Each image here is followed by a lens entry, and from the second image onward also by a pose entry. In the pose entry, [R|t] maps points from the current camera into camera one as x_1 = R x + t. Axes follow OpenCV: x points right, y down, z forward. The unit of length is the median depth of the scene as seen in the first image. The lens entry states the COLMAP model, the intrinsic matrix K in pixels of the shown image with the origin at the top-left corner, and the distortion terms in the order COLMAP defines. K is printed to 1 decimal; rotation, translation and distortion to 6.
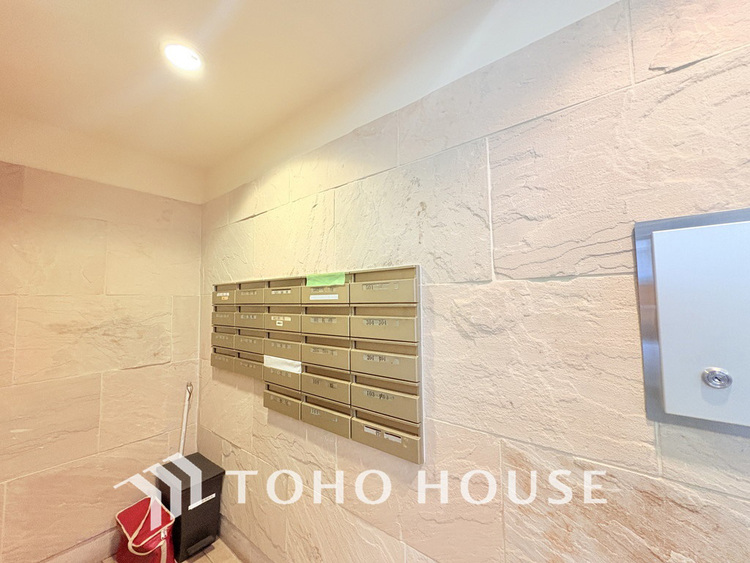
lens RADIAL K [[297.7, 0, 373.2], [0, 297.7, 281.9], [0, 0, 1]] dist [-0.000909, 0.000454]
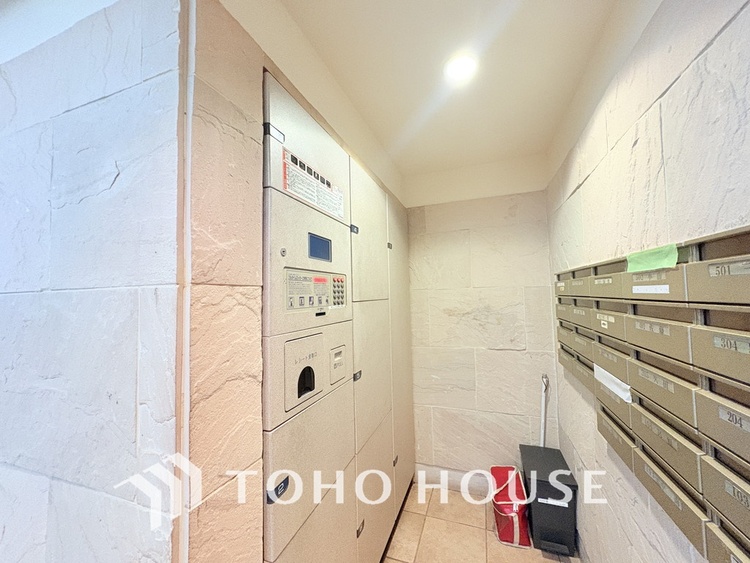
lens RADIAL K [[297.7, 0, 374.9], [0, 297.7, 282.2], [0, 0, 1]] dist [-0.000909, 0.000454]
pose [[0.319751, -0.032802, -0.946934, 0.185554], [0.078169, 0.996907, -0.008138, -0.000890], [0.944272, -0.071419, 0.321326, 0.230582]]
